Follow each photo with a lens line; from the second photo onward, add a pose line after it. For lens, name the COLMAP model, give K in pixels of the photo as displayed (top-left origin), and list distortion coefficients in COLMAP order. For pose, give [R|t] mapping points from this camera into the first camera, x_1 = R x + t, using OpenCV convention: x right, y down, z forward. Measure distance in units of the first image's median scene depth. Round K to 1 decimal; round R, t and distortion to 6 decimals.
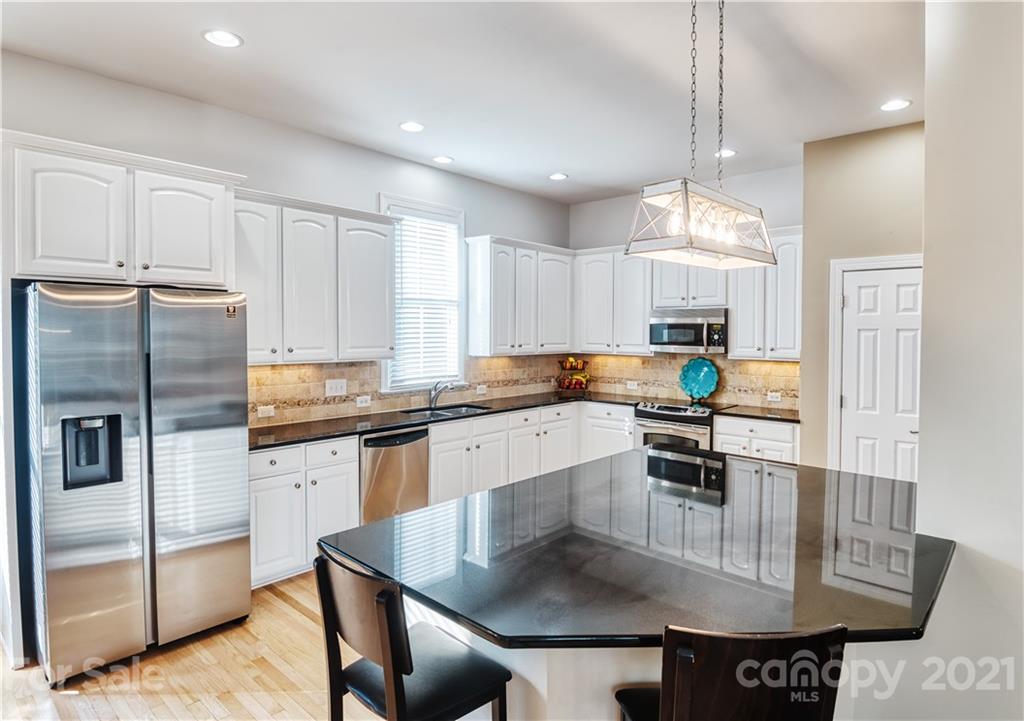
lens RADIAL K [[585.3, 0, 519.4], [0, 585.3, 355.3], [0, 0, 1]] dist [0.029044, -0.002099]
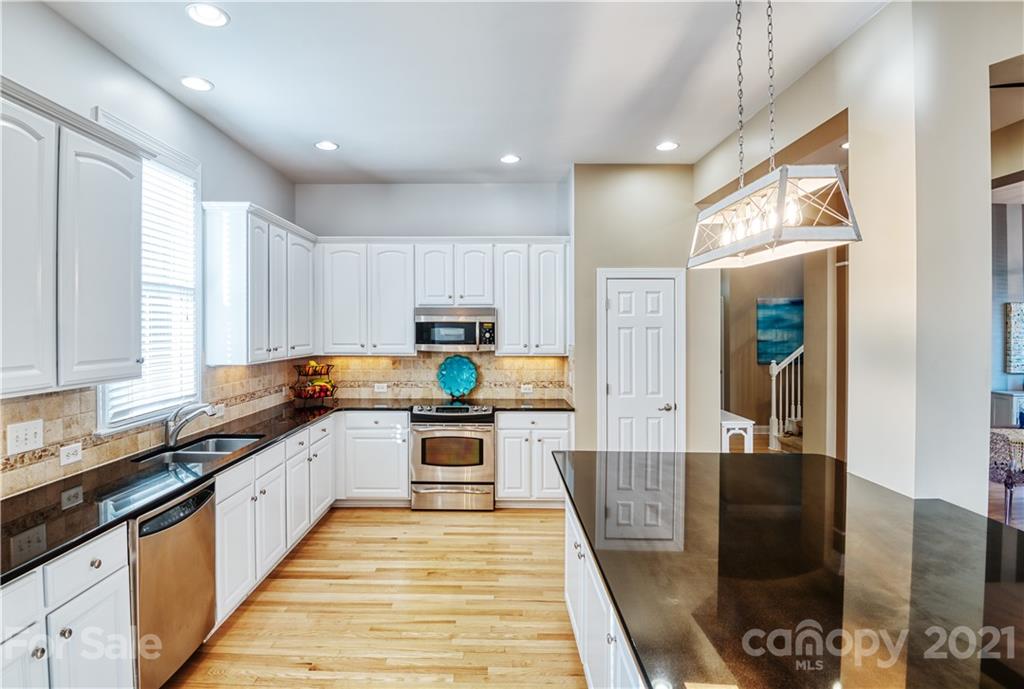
lens RADIAL K [[529.5, 0, 503.6], [0, 529.5, 335.7], [0, 0, 1]] dist [-0.007856, -0.008502]
pose [[0.753416, -0.013700, 0.657401, -0.248853], [0.030789, 0.999421, -0.014459, -0.015749], [-0.656822, 0.031134, 0.753402, 0.283831]]
